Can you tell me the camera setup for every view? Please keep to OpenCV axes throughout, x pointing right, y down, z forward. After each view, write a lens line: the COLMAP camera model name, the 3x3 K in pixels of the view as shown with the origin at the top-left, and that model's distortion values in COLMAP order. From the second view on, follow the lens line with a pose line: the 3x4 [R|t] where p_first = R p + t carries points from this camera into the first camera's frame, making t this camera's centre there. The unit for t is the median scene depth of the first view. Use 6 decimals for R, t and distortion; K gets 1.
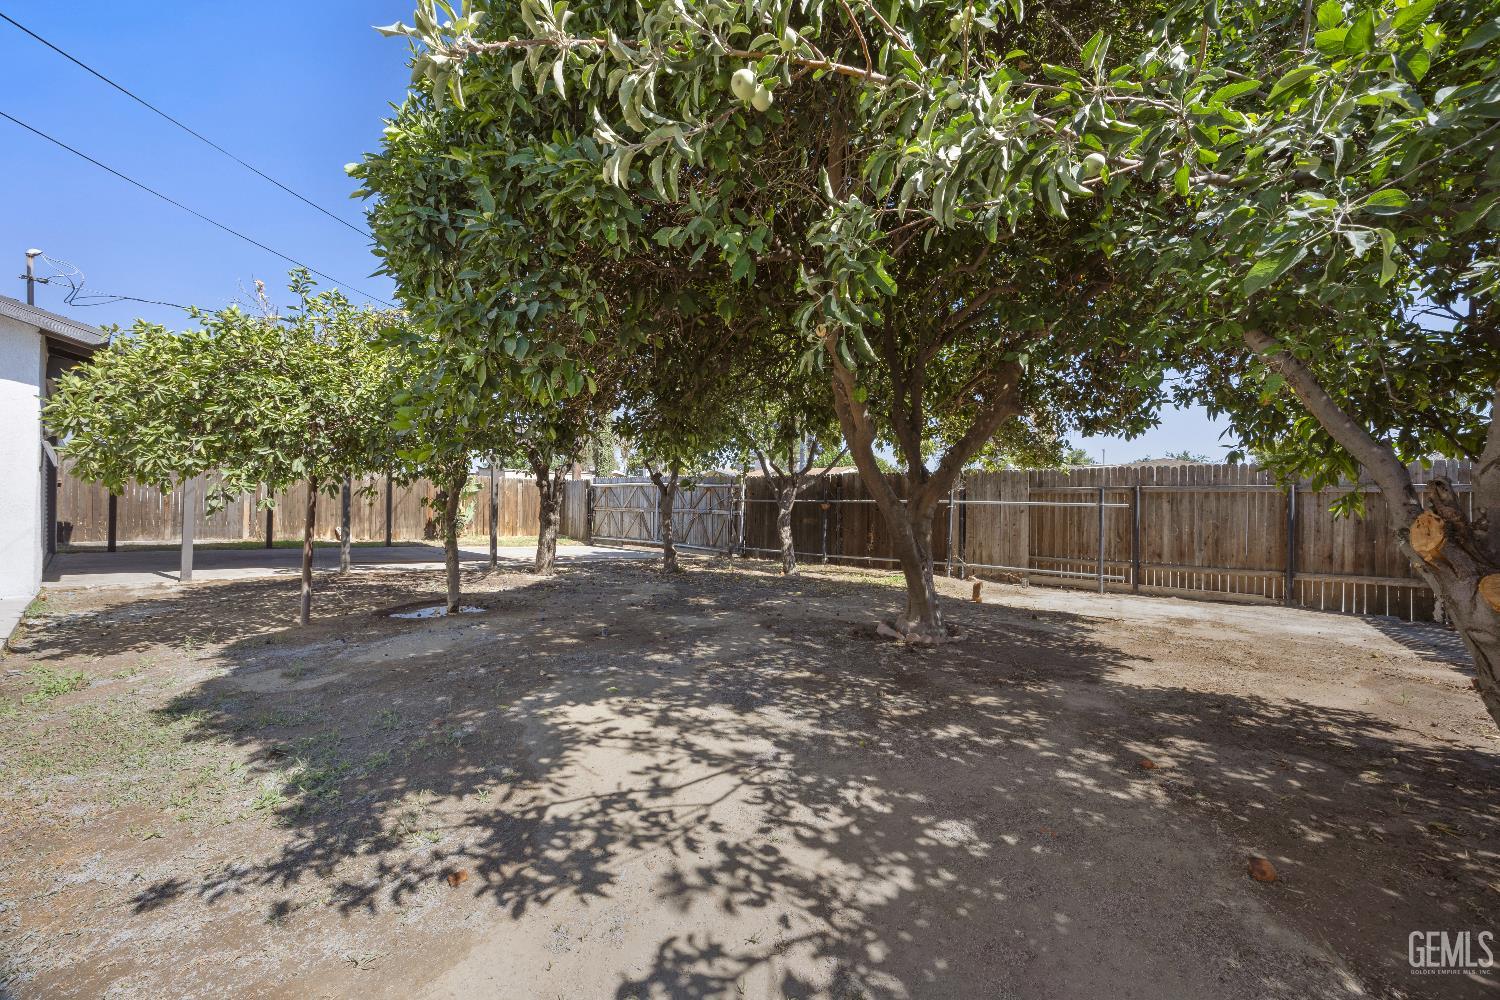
lens RADIAL K [[576.6, 0, 753.3], [0, 576.6, 506.0], [0, 0, 1]] dist [-0.000539, 0.000961]
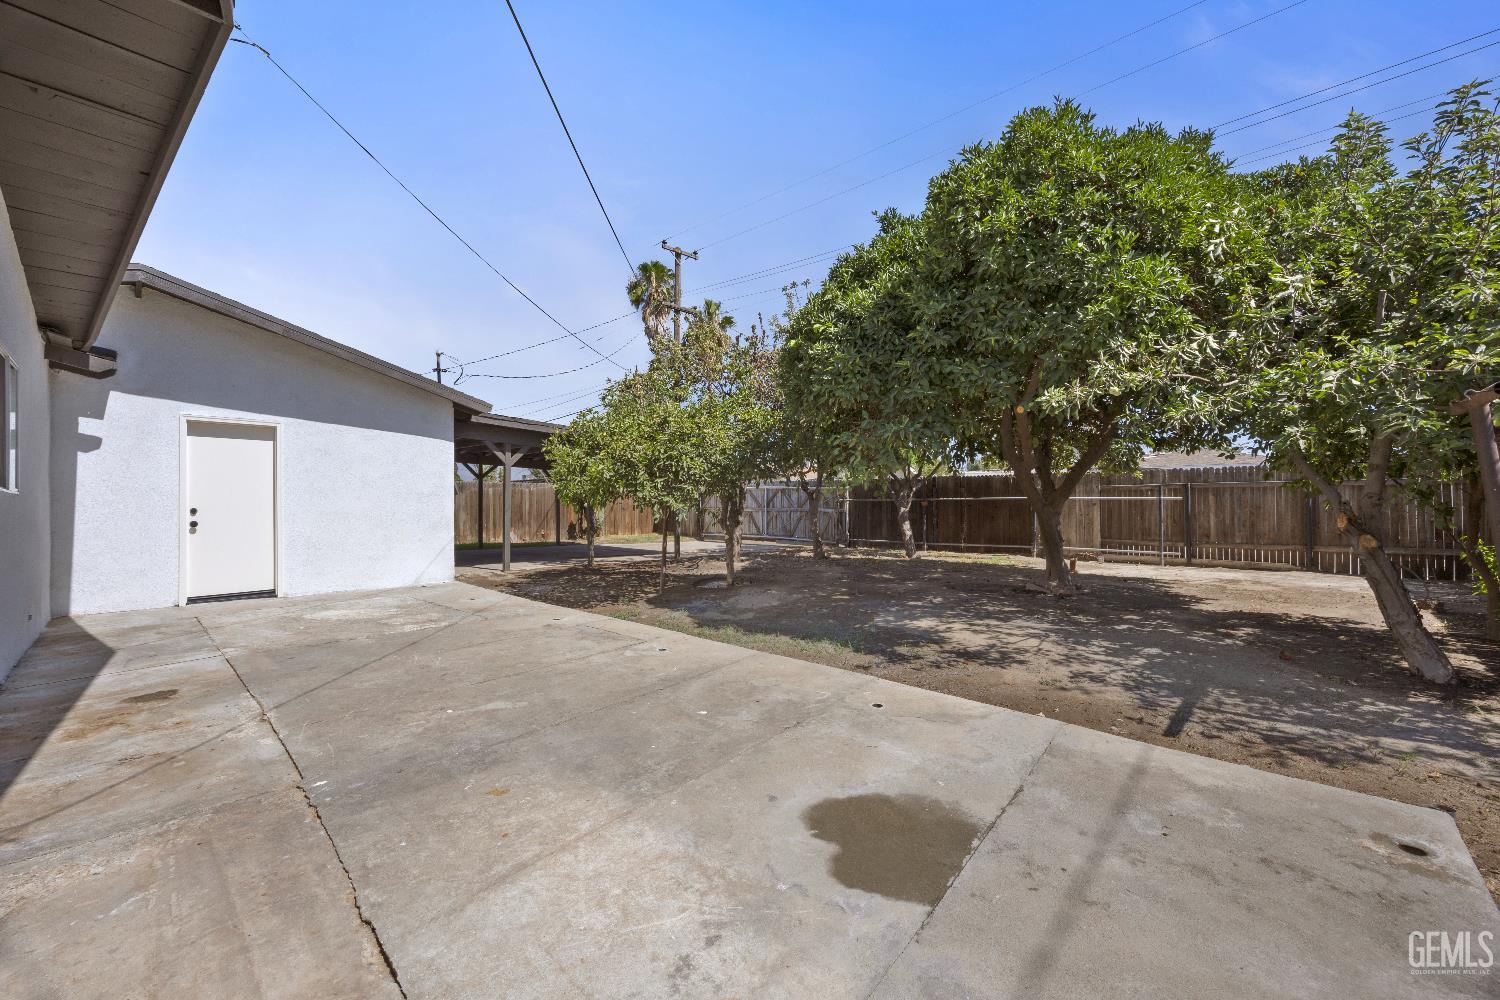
lens RADIAL K [[576.6, 0, 746.4], [0, 576.6, 501.0], [0, 0, 1]] dist [-0.000539, 0.000961]
pose [[0.999047, -0.027553, -0.033857, -0.298634], [0.027612, 0.999618, 0.001260, -0.024355], [0.033810, -0.002193, 0.999426, -0.348118]]
